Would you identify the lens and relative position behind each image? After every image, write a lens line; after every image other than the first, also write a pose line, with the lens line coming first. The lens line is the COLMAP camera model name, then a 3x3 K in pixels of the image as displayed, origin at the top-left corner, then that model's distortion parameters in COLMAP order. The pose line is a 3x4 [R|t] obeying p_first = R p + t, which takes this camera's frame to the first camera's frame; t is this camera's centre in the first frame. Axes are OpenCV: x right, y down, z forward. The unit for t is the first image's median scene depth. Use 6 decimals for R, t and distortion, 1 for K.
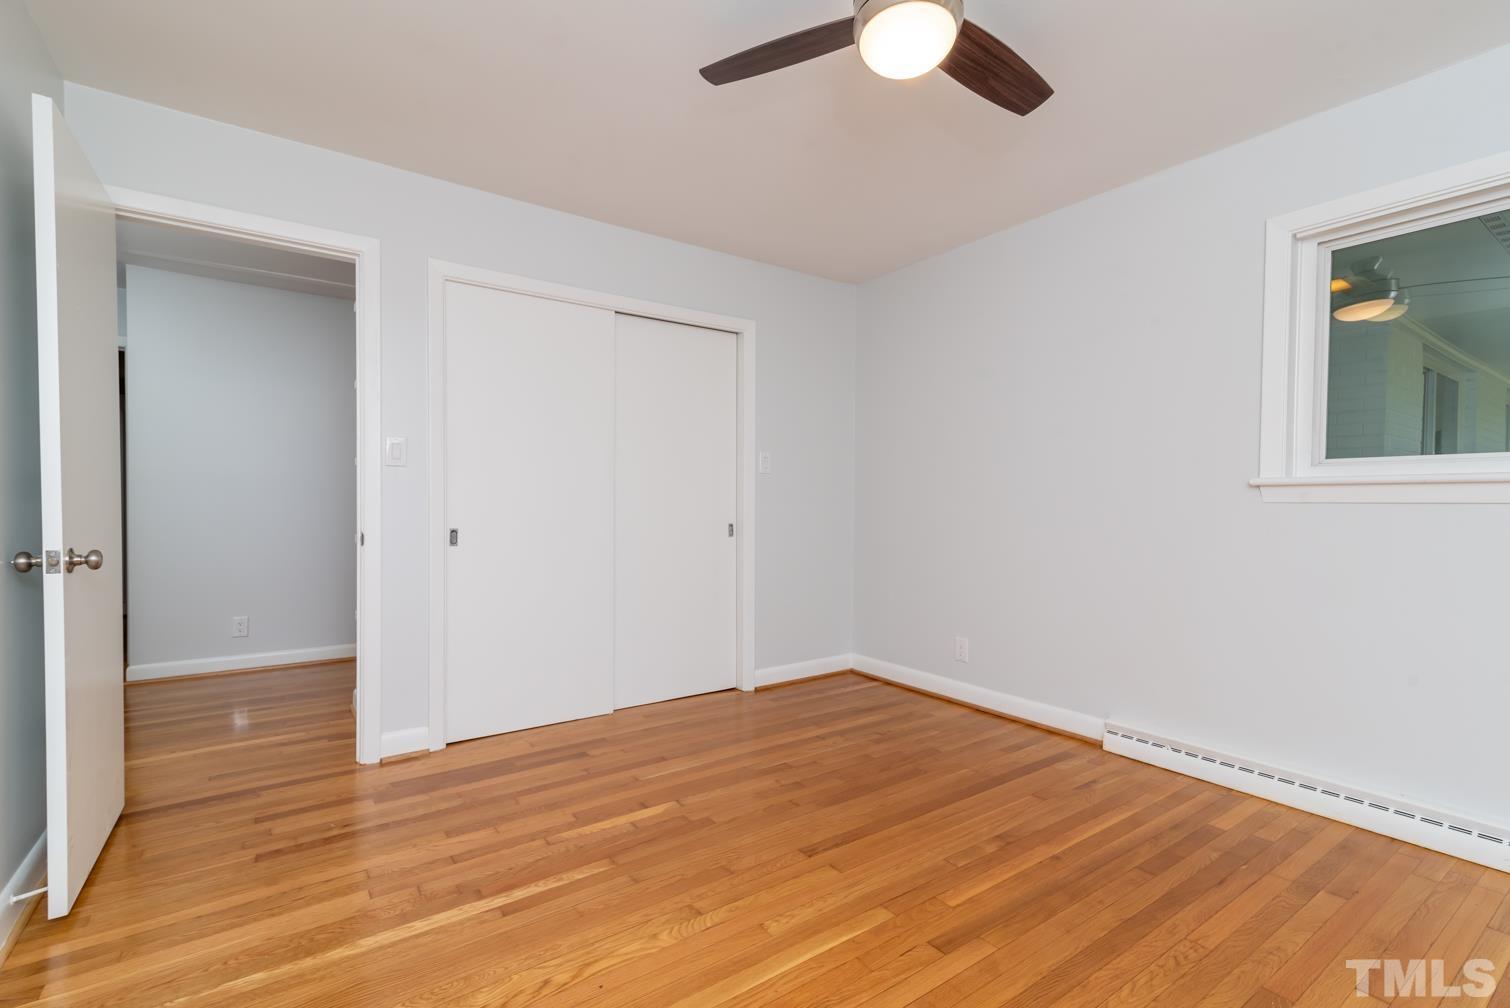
lens RADIAL K [[678.6, 0, 763.2], [0, 678.6, 520.8], [0, 0, 1]] dist [0.003357, 0.000483]
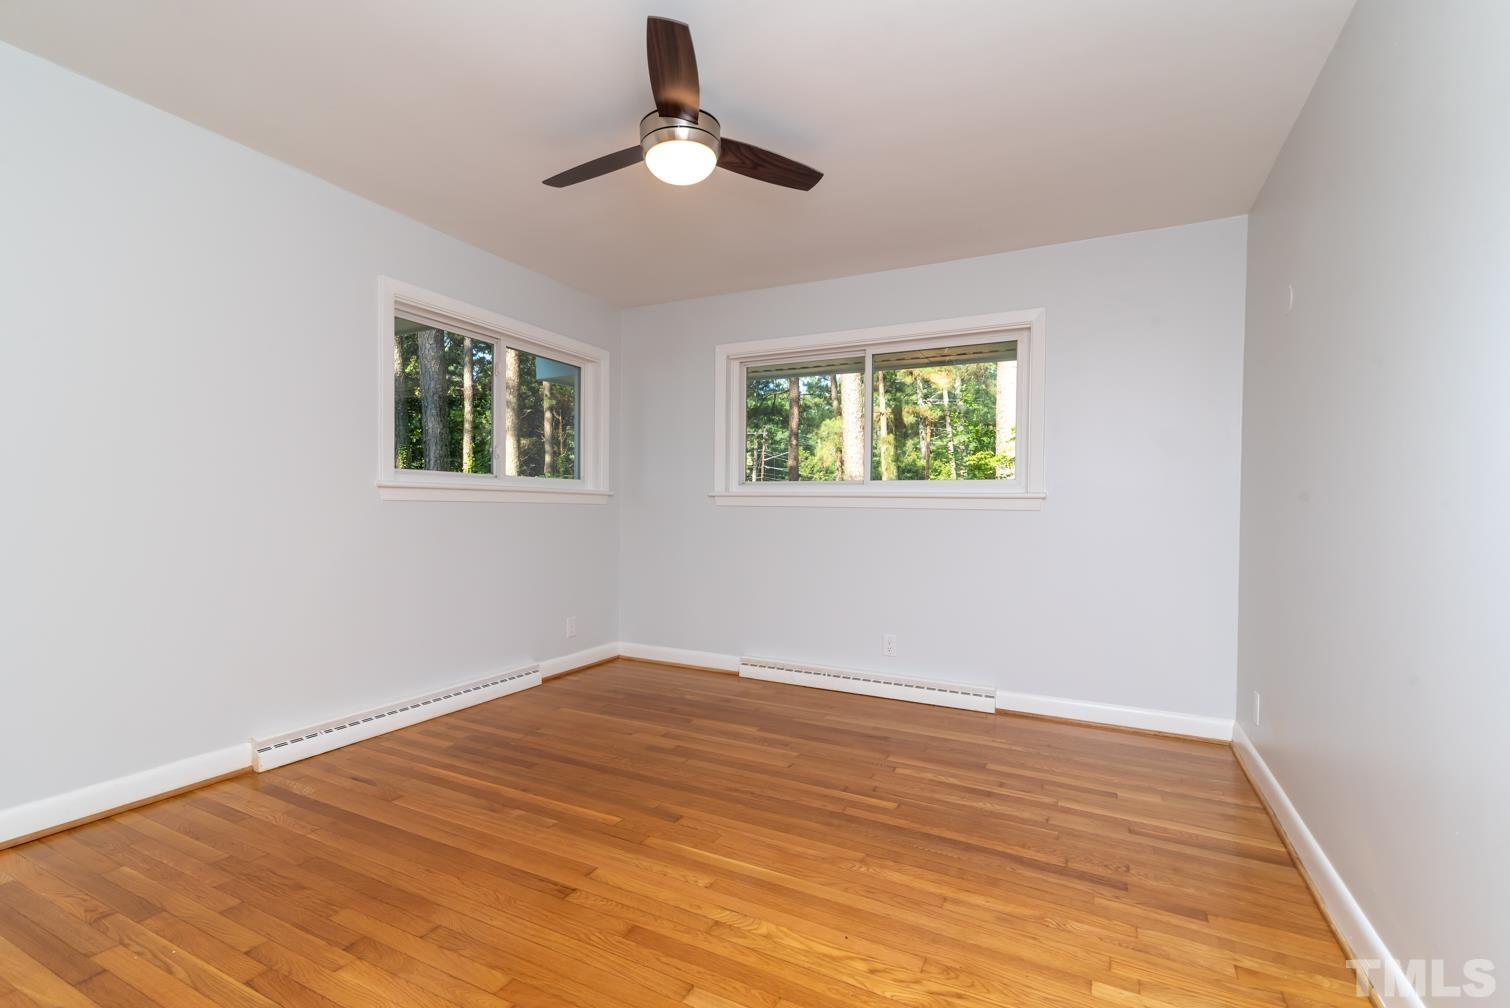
lens RADIAL K [[685.2, 0, 734.2], [0, 685.2, 509.9], [0, 0, 1]] dist [0.009562, 0.001144]
pose [[-0.445771, -0.015020, 0.895021, -0.743762], [0.008706, 0.999739, 0.021114, -0.029799], [-0.895105, 0.017204, -0.445524, 1.061837]]
